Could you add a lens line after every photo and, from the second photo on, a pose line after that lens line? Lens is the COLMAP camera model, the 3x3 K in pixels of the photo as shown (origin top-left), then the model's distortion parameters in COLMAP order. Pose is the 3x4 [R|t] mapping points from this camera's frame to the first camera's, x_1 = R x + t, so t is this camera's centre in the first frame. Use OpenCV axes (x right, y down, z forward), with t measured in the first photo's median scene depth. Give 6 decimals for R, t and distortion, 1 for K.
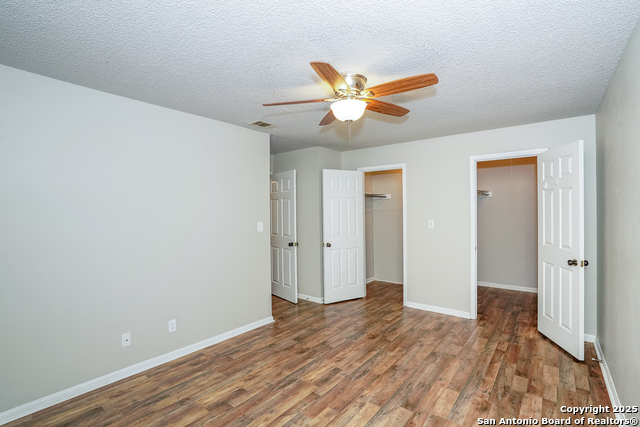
lens RADIAL K [[293.1, 0, 322.4], [0, 293.1, 215.2], [0, 0, 1]] dist [-0.054718, 0.018802]
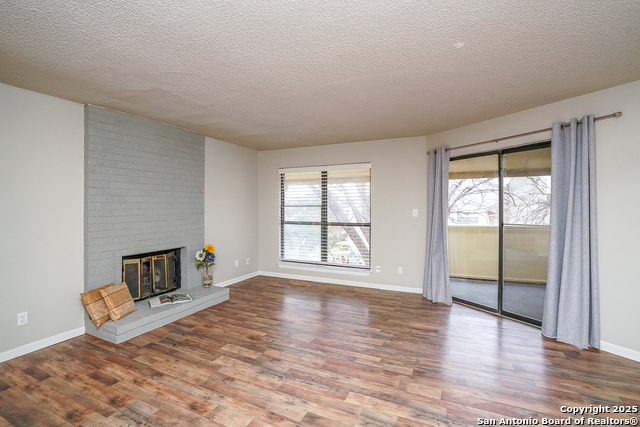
lens RADIAL K [[294.9, 0, 320.1], [0, 294.9, 208.2], [0, 0, 1]] dist [-0.062743, 0.022887]
pose [[0.231268, 0.012812, -0.972806, 0.615200], [0.000590, 0.999911, 0.013309, 0.010920], [0.972890, -0.003652, 0.231240, 0.782468]]
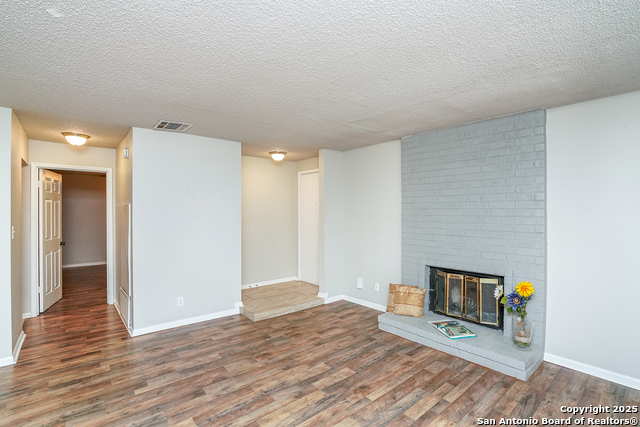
lens RADIAL K [[300.8, 0, 319.8], [0, 300.8, 217.4], [0, 0, 1]] dist [-0.062304, 0.023721]
pose [[-0.982310, -0.000514, 0.187262, -0.665251], [0.003173, 0.999807, 0.019392, -0.020482], [-0.187235, 0.019643, -0.982119, 1.770813]]
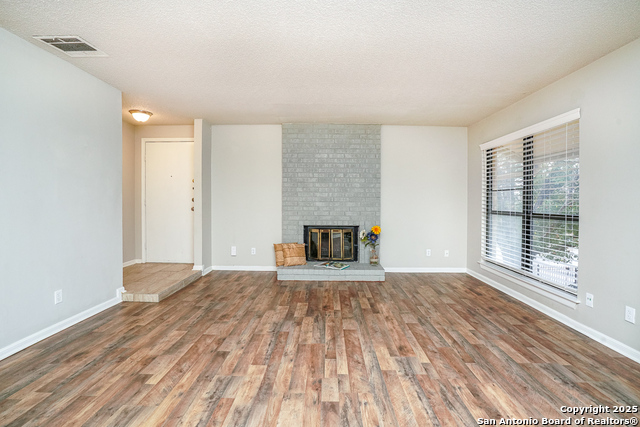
lens RADIAL K [[298.5, 0, 326.0], [0, 298.5, 205.9], [0, 0, 1]] dist [-0.065473, 0.022424]
pose [[-0.784022, 0.007975, -0.620682, 0.200127], [-0.005509, 0.999789, 0.019804, 0.085987], [0.620708, 0.018946, -0.783813, 1.825868]]
